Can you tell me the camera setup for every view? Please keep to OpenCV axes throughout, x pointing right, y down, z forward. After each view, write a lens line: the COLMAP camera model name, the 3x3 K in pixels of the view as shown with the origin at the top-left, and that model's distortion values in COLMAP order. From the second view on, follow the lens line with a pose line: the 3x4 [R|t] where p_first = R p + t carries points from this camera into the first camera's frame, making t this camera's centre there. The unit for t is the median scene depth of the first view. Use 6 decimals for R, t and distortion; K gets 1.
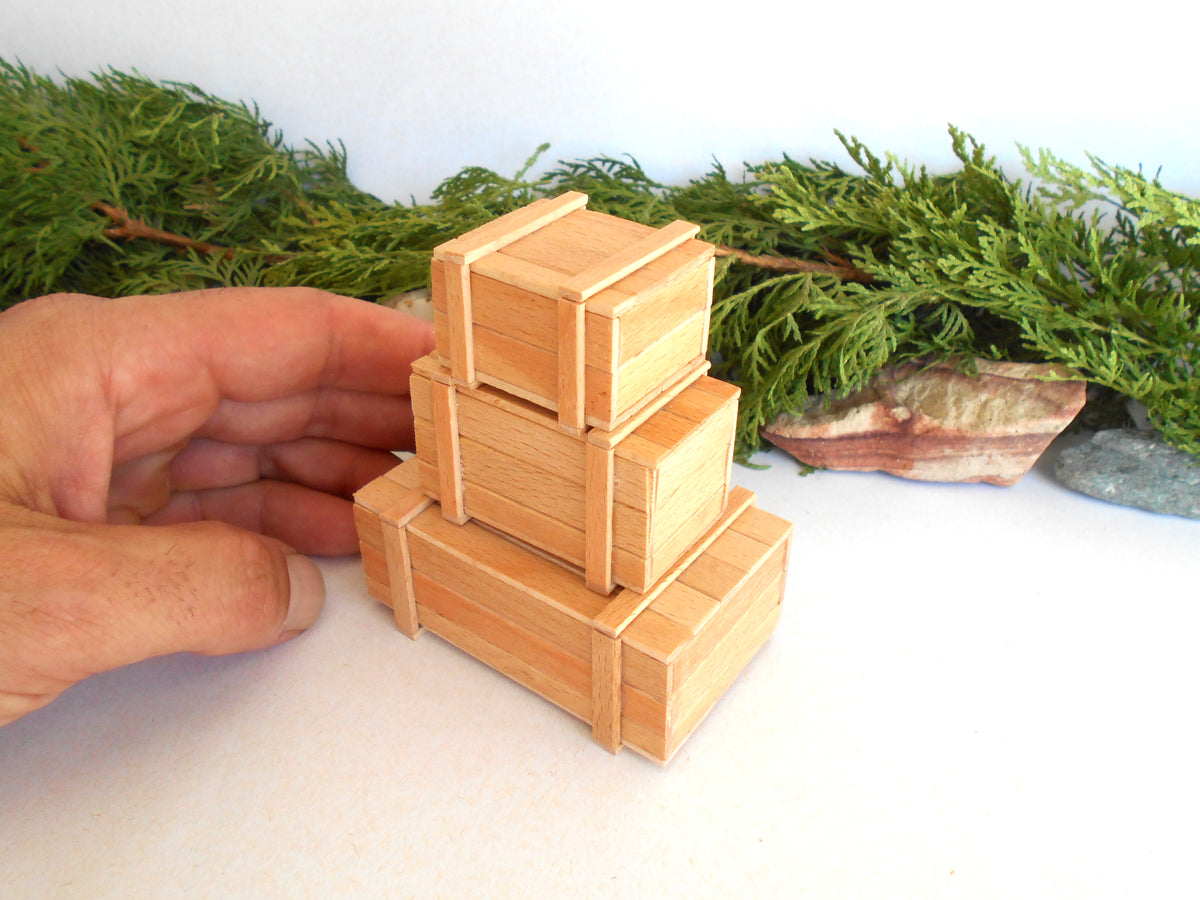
lens RADIAL K [[1025.9, 0, 602.3], [0, 1025.9, 448.5], [0, 0, 1]] dist [-0.010656, 0.001944]
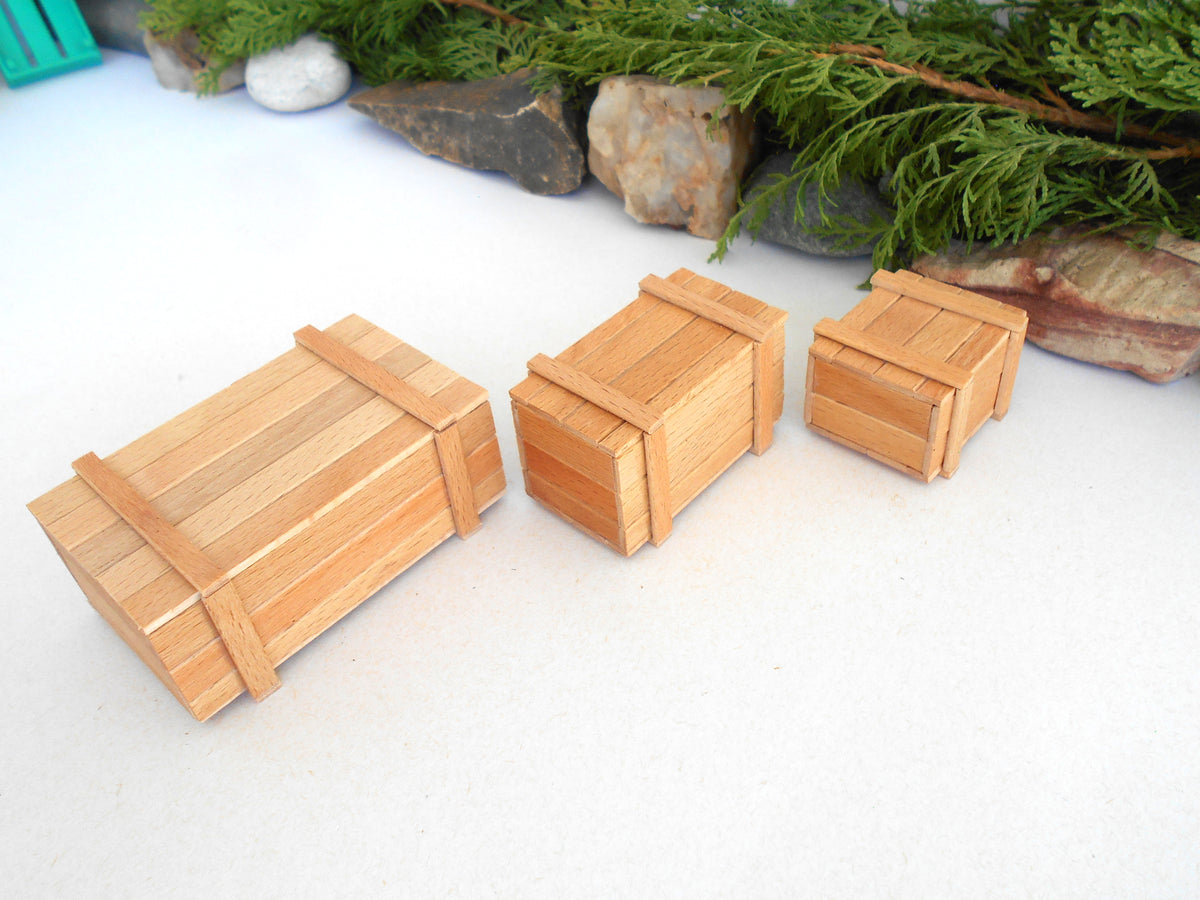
lens RADIAL K [[1030.5, 0, 601.5], [0, 1030.5, 445.9], [0, 0, 1]] dist [-0.016762, 0.013855]
pose [[0.860020, 0.275366, -0.429580, 0.349150], [-0.205157, 0.957443, 0.203009, 0.006867], [0.467201, -0.086461, 0.879914, -0.009111]]
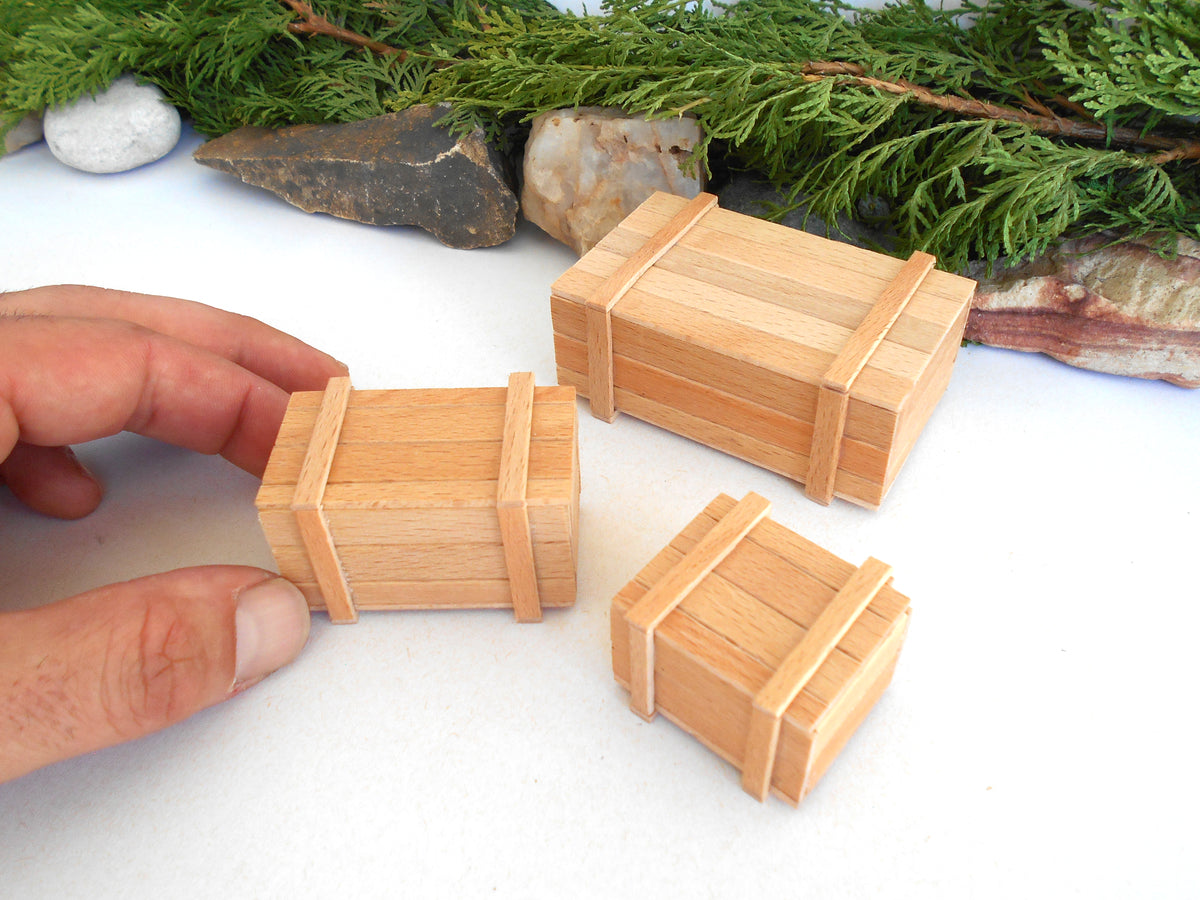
lens RADIAL K [[1025.9, 0, 602.3], [0, 1025.9, 448.5], [0, 0, 1]] dist [-0.010656, 0.001944]
pose [[0.968299, 0.140605, -0.206463, 0.087777], [-0.104706, 0.978882, 0.175573, -0.012761], [0.226789, -0.148389, 0.962573, 0.030998]]
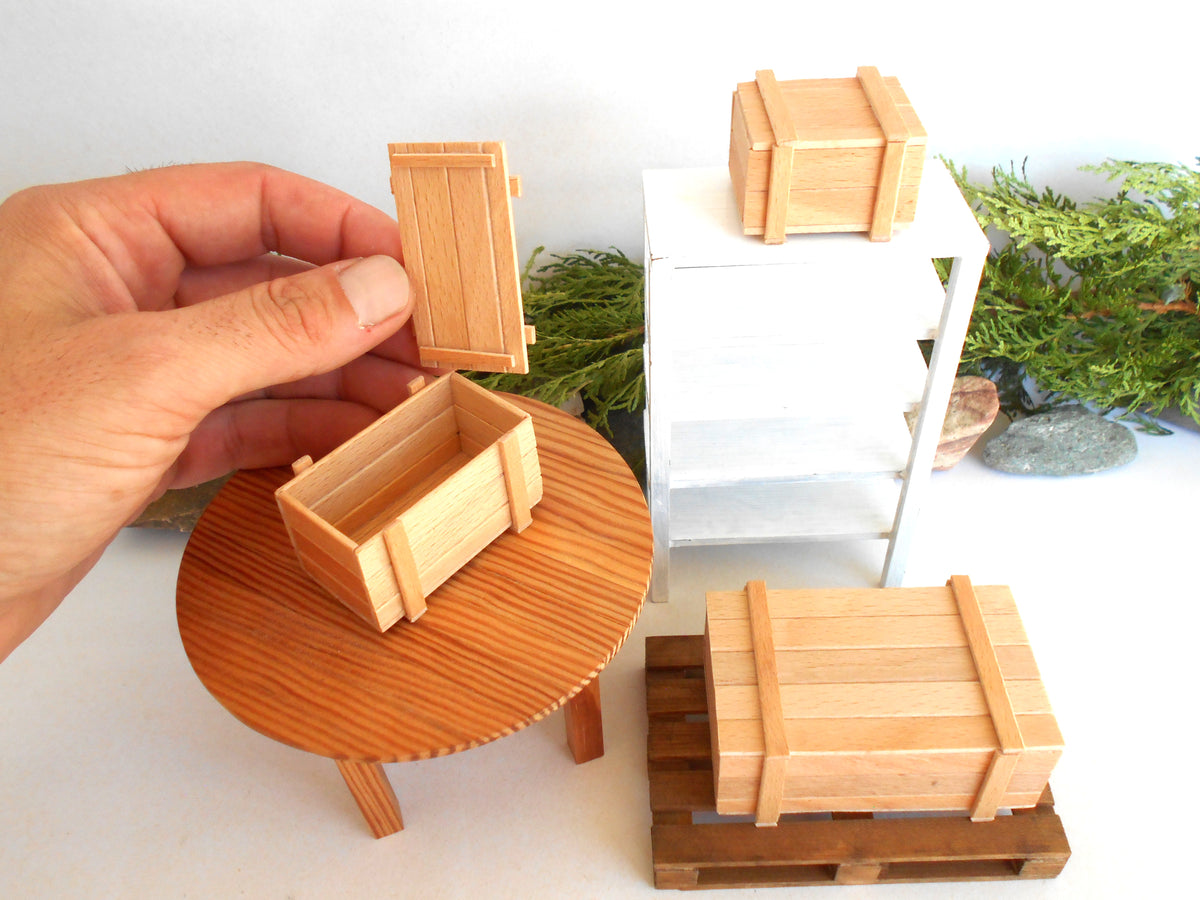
lens RADIAL K [[1048.8, 0, 603.3], [0, 1048.8, 434.3], [0, 0, 1]] dist [0.002828, 0.012691]
pose [[0.975946, -0.180875, 0.121709, -0.172670], [0.159412, 0.972888, 0.167562, -0.282392], [-0.148717, -0.144130, 0.978320, -0.214195]]
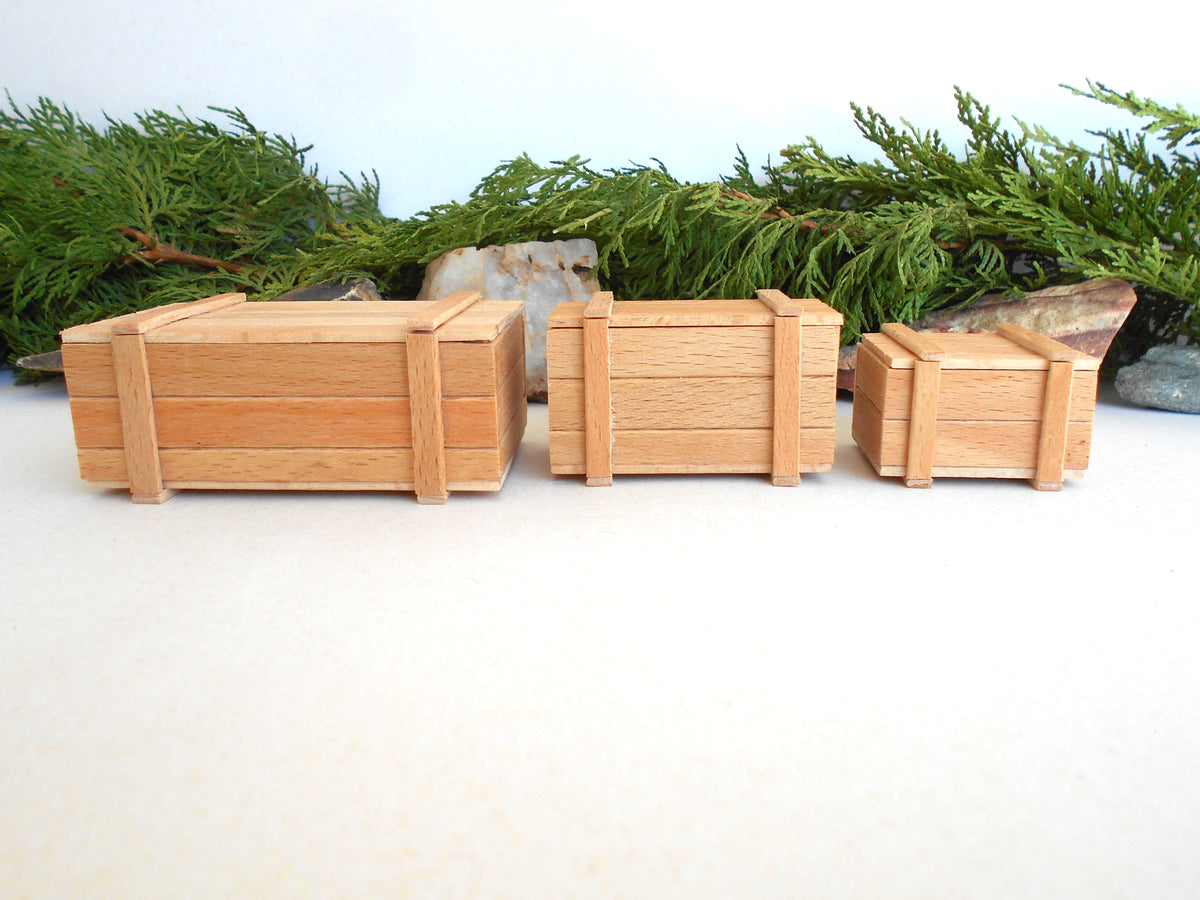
lens RADIAL K [[1030.2, 0, 601.0], [0, 1030.2, 450.5], [0, 0, 1]] dist [-0.022558, 0.016856]
pose [[0.996530, -0.039148, 0.073454, -0.120289], [0.061644, 0.940103, -0.335270, 0.349610], [-0.055929, 0.338635, 0.939254, 0.106999]]
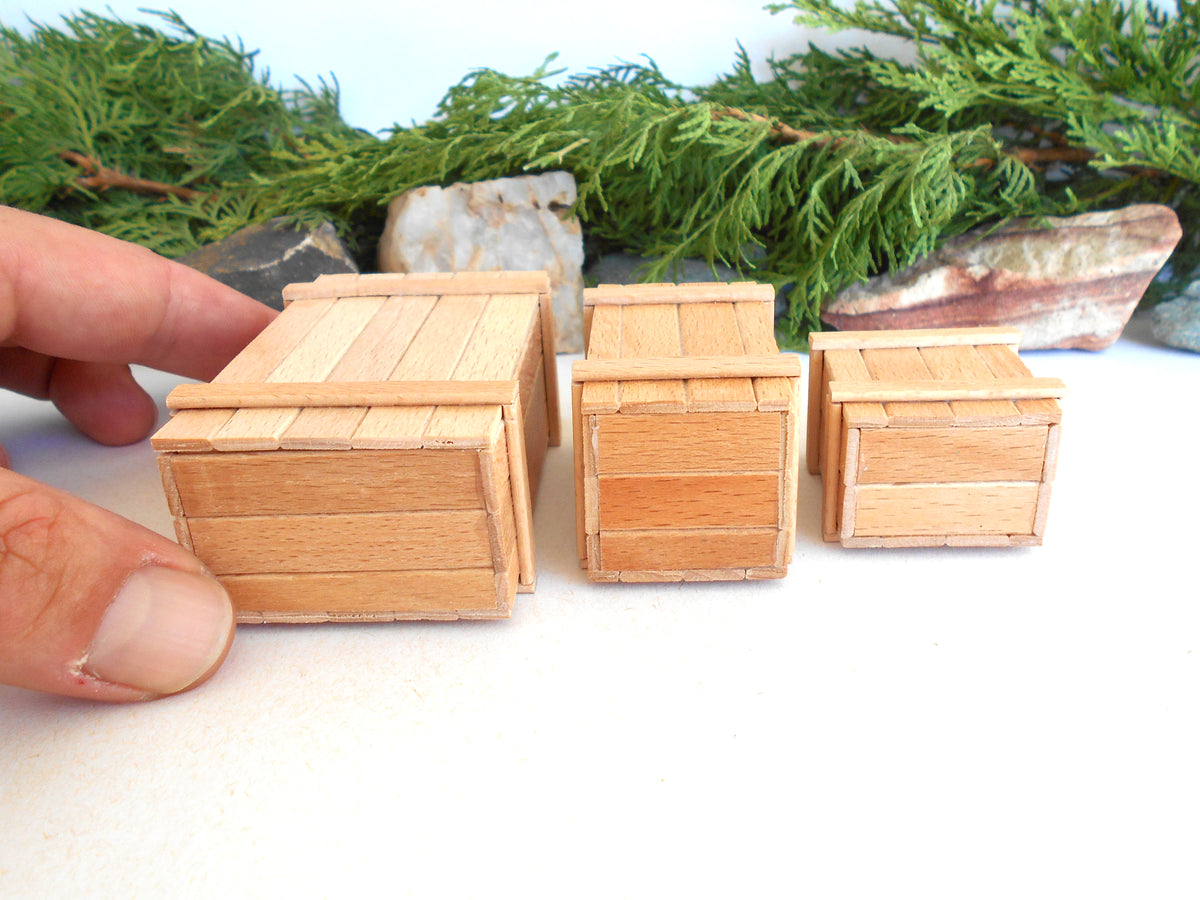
lens RADIAL K [[1030.5, 0, 601.5], [0, 1030.5, 445.9], [0, 0, 1]] dist [-0.016762, 0.013855]
pose [[0.996888, -0.069982, 0.036282, -0.072661], [0.074743, 0.985404, -0.152948, 0.206447], [-0.025049, 0.155184, 0.987568, 0.127841]]
